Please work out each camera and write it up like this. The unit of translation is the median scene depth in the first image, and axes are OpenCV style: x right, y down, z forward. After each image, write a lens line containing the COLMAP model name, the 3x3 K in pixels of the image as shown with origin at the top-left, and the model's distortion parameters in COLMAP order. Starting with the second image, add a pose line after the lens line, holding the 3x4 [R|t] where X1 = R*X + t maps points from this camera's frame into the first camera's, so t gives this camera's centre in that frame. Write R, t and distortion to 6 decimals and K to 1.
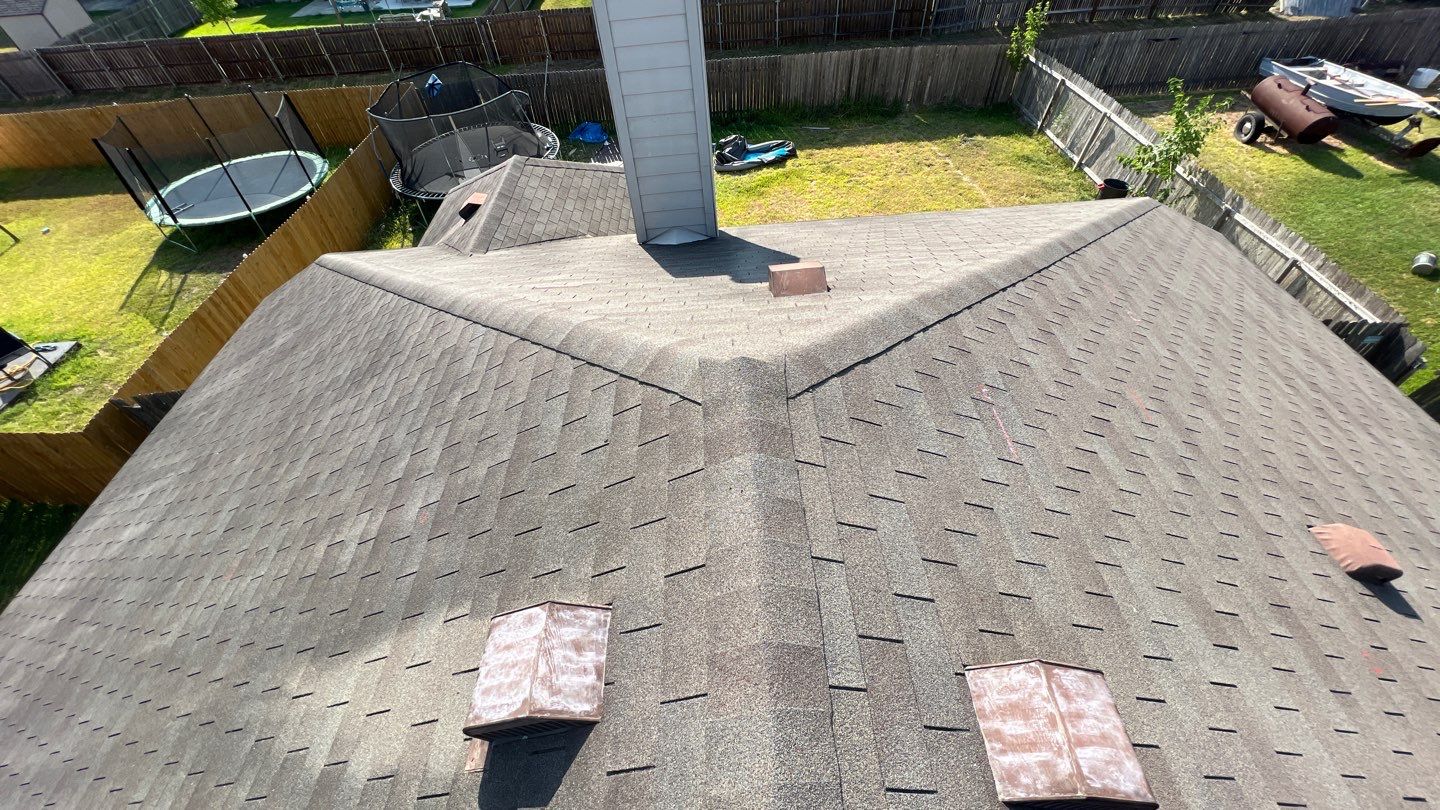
lens RADIAL K [[573.3, 0, 723.6], [0, 573.3, 416.1], [0, 0, 1]] dist [0.000778, -0.000535]
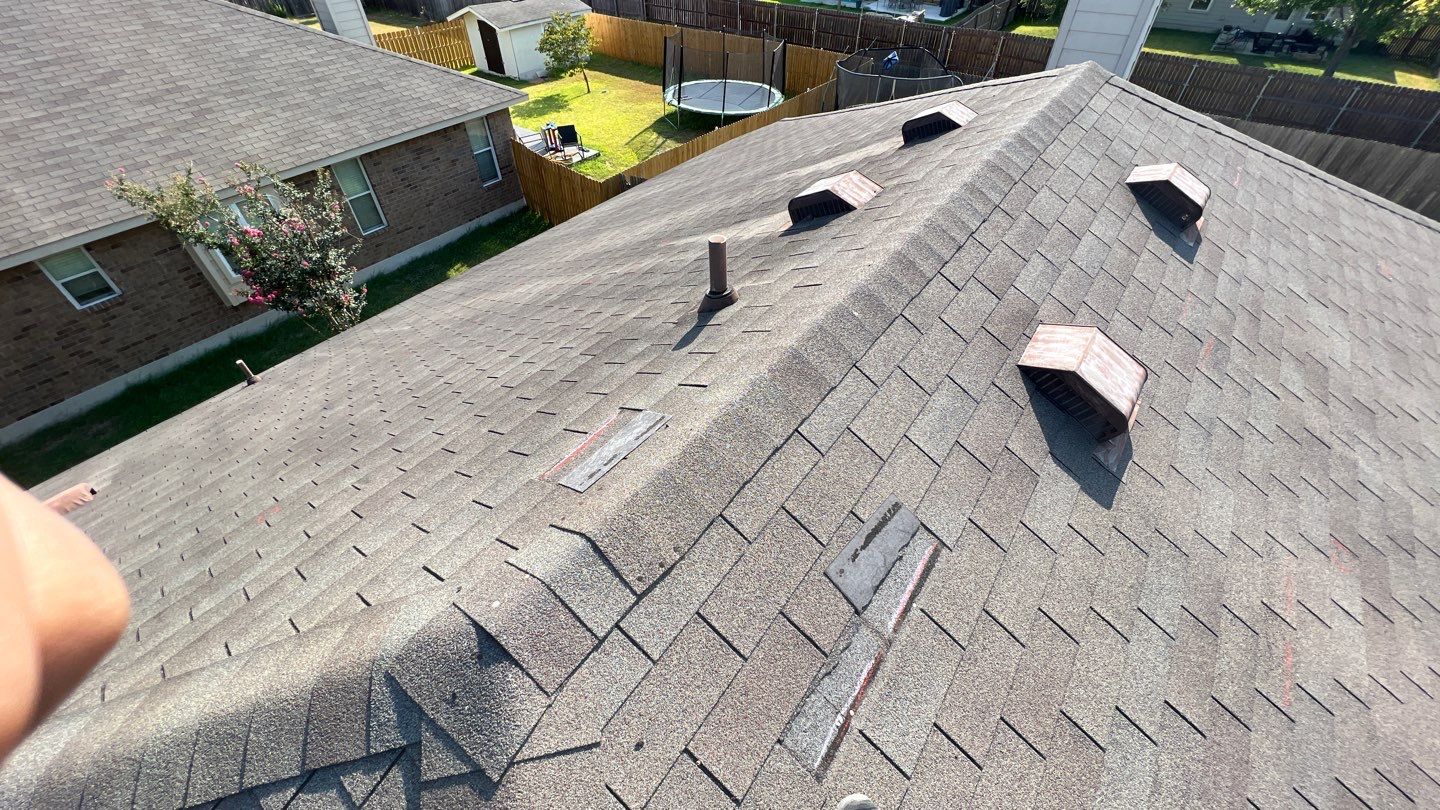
lens RADIAL K [[573.3, 0, 714.1], [0, 573.3, 395.9], [0, 0, 1]] dist [0.000778, -0.000535]
pose [[0.772788, 0.475239, -0.420650, 0.058299], [-0.497911, 0.864973, 0.062498, 0.155076], [0.393553, 0.161148, 0.905068, -0.139756]]
